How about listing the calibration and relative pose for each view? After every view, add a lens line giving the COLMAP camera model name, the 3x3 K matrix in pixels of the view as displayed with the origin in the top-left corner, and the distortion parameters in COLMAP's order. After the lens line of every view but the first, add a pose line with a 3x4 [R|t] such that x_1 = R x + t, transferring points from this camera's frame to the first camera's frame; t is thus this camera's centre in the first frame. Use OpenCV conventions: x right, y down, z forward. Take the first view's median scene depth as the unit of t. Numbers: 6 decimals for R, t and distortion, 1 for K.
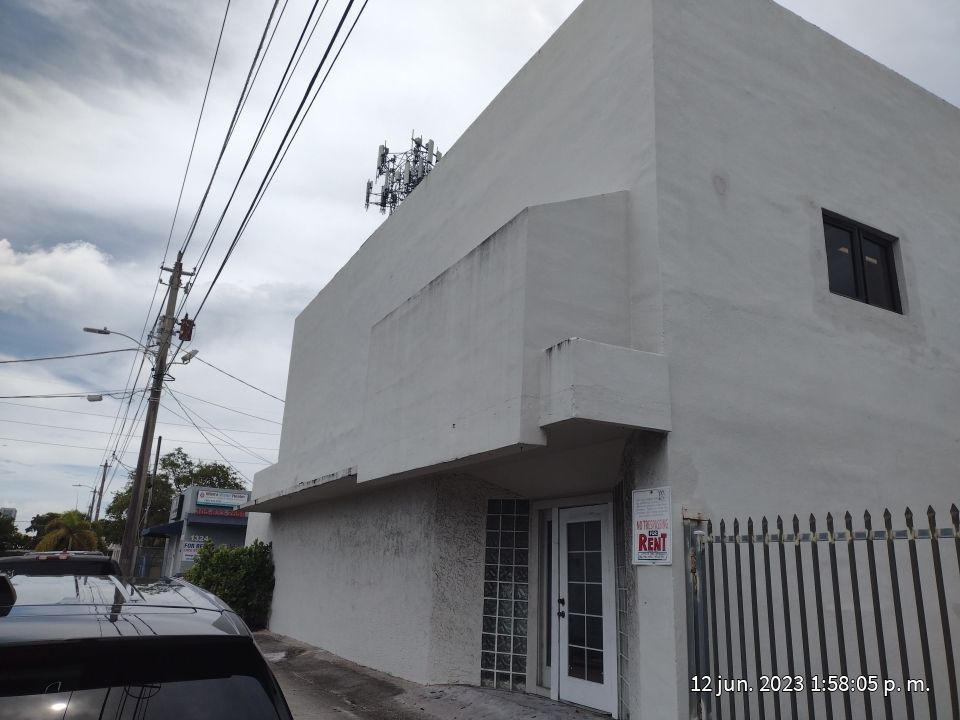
lens RADIAL K [[717.9, 0, 480.0], [0, 717.9, 360.0], [0, 0, 1]] dist [0.101912, -0.177851]
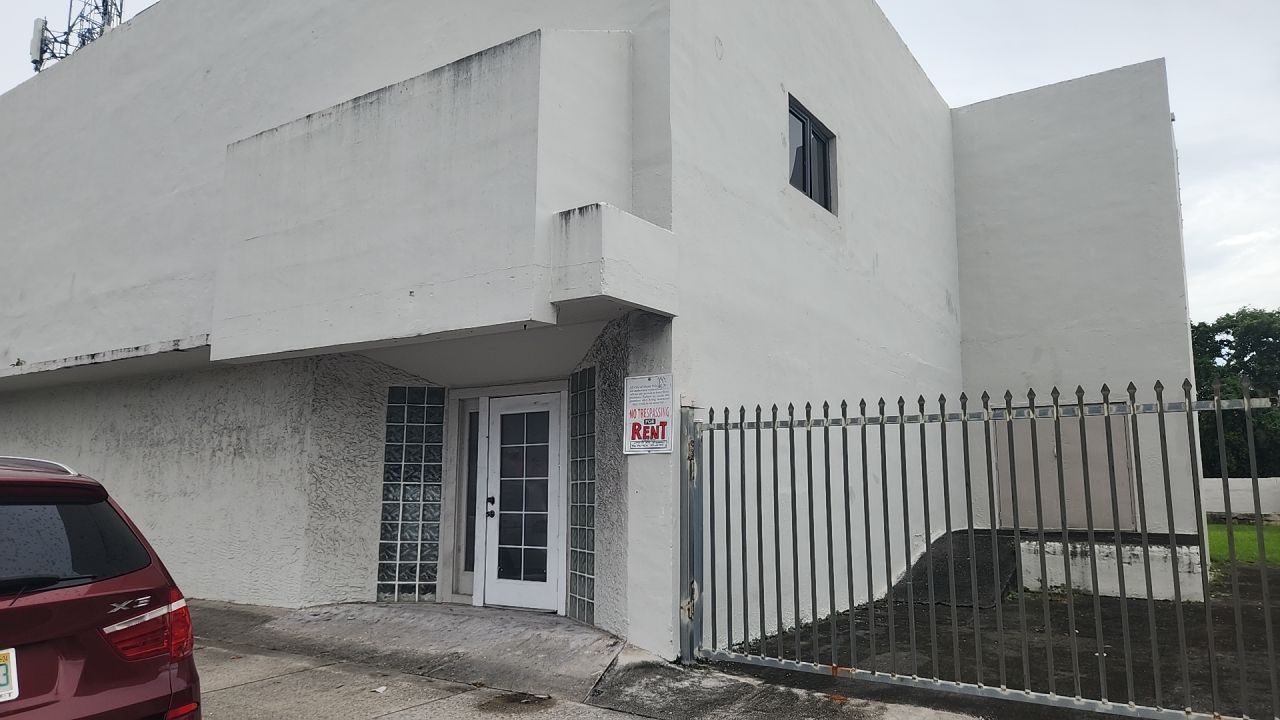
lens RADIAL K [[878.3, 0, 639.4], [0, 878.3, 375.5], [0, 0, 1]] dist [0.048843, -0.004466]
pose [[0.883722, 0.027036, 0.467231, -0.231617], [-0.104322, 0.984592, 0.140342, 0.014984], [-0.456238, -0.172766, 0.872926, 0.010609]]
